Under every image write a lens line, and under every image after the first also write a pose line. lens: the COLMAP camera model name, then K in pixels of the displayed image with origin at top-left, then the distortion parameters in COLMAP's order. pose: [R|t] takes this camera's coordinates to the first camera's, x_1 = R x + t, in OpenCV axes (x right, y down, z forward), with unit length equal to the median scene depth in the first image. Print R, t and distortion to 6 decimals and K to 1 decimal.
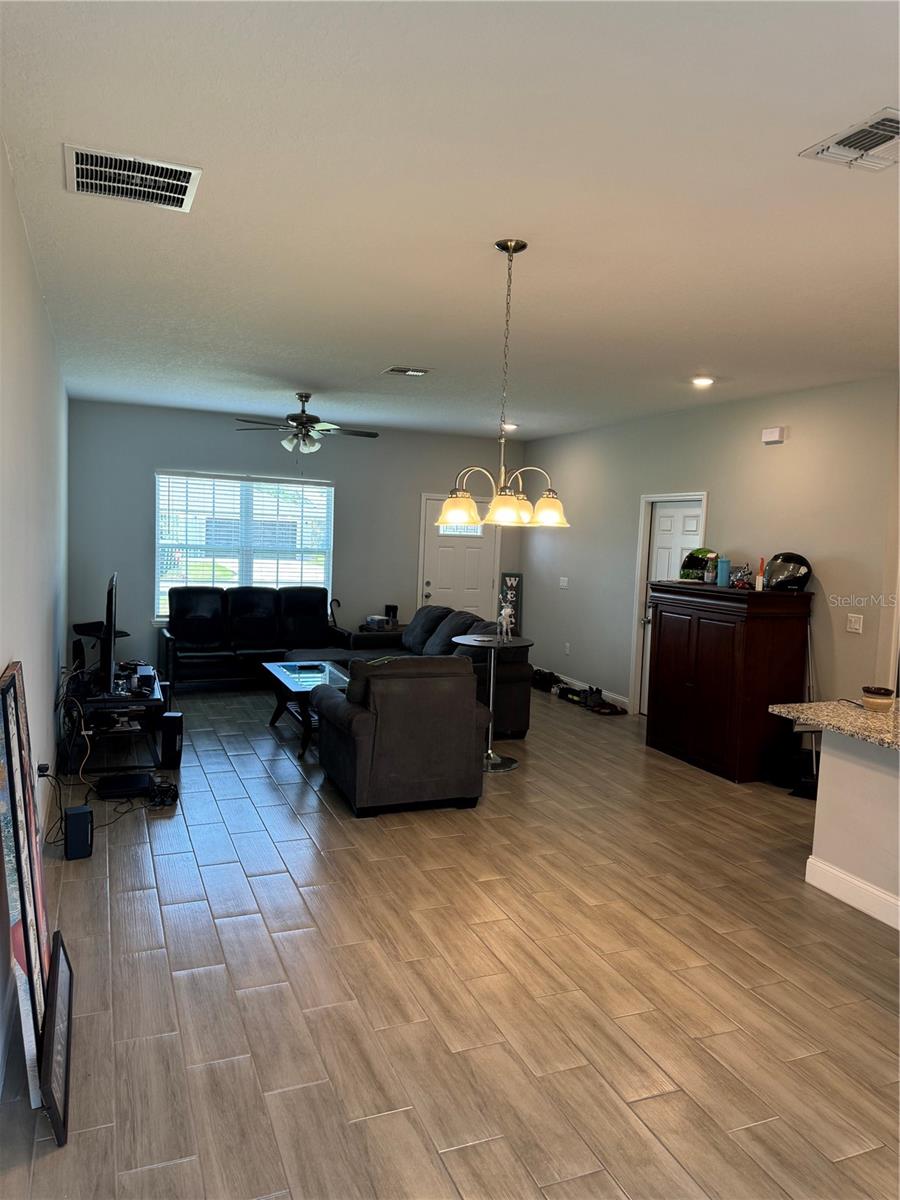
lens RADIAL K [[839.2, 0, 449.5], [0, 839.2, 603.4], [0, 0, 1]] dist [0.122486, -0.211993]
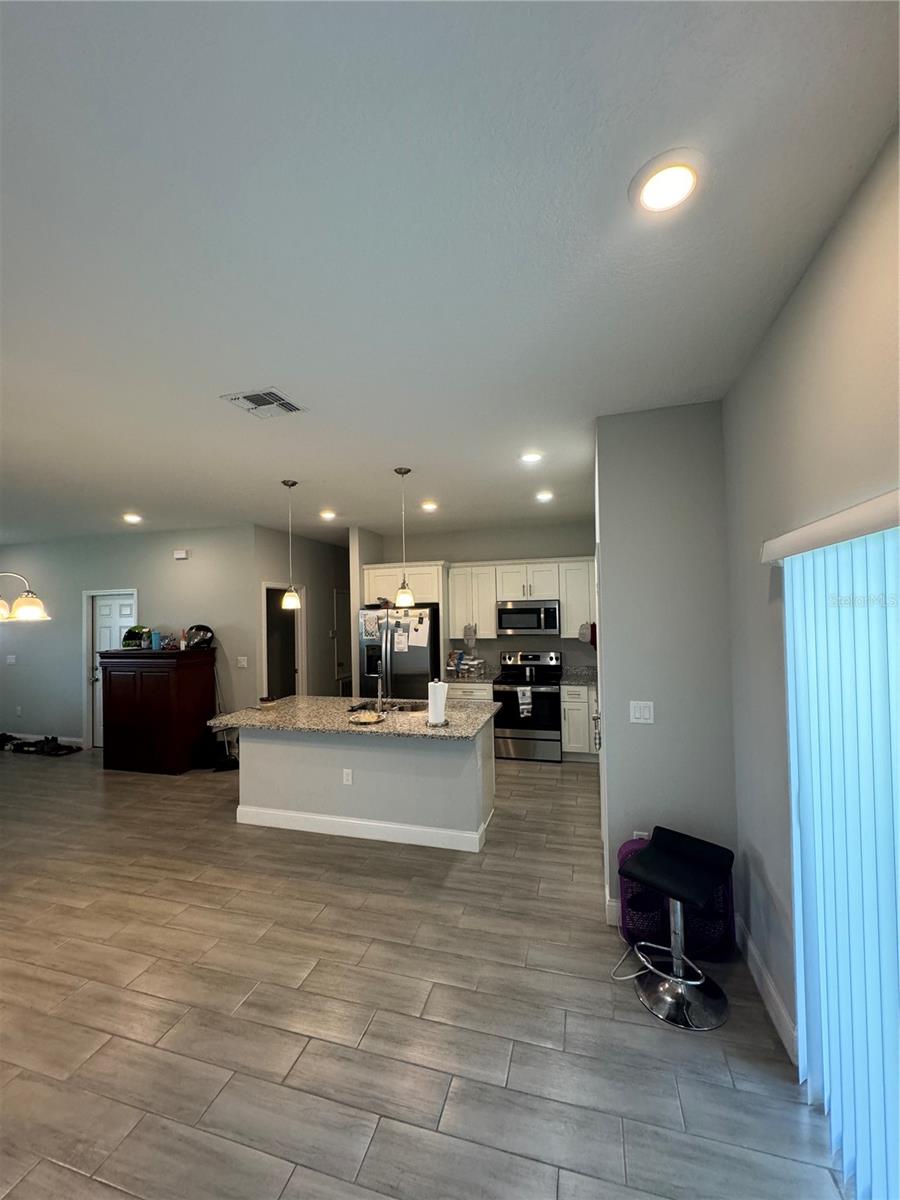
lens RADIAL K [[478.7, 0, 451.7], [0, 478.7, 600.3], [0, 0, 1]] dist [-0.001498, 0.000502]
pose [[0.616404, -0.034693, 0.786666, -0.033024], [0.113227, 0.992552, -0.044949, -0.010714], [-0.779247, 0.116779, 0.615741, 0.041921]]
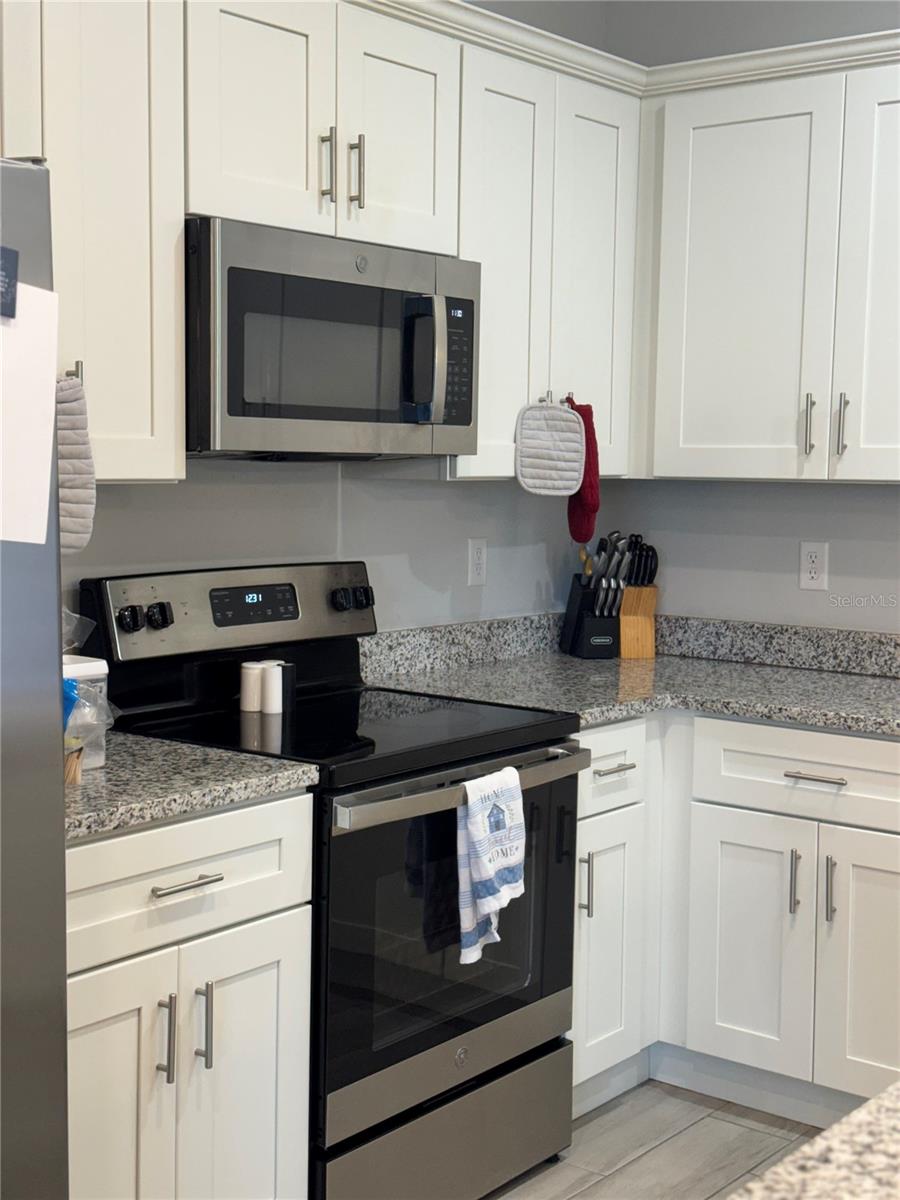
lens RADIAL K [[1679.9, 0, 450.0], [0, 1679.9, 600.0], [0, 0, 1]] dist [0.128453, 0.037278]
pose [[-0.494380, -0.123721, 0.860396, 0.367785], [0.041730, 0.985300, 0.165659, -0.010544], [-0.868244, 0.117803, -0.481950, 0.836389]]
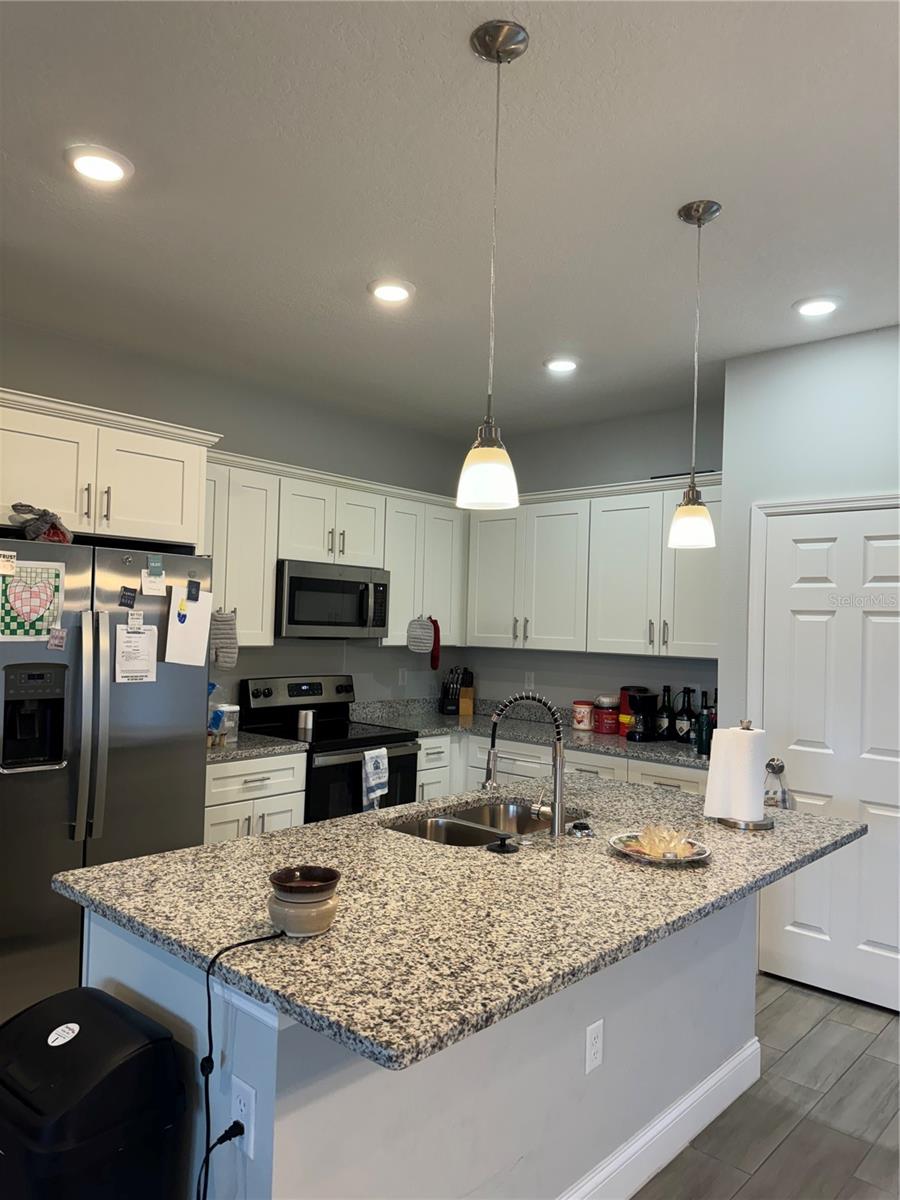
lens RADIAL K [[839.2, 0, 449.5], [0, 839.2, 603.4], [0, 0, 1]] dist [0.122486, -0.211993]
pose [[-0.431175, -0.029280, 0.901793, 0.079134], [0.032811, 0.998303, 0.048102, -0.036568], [-0.901671, 0.050329, -0.429483, 0.837284]]
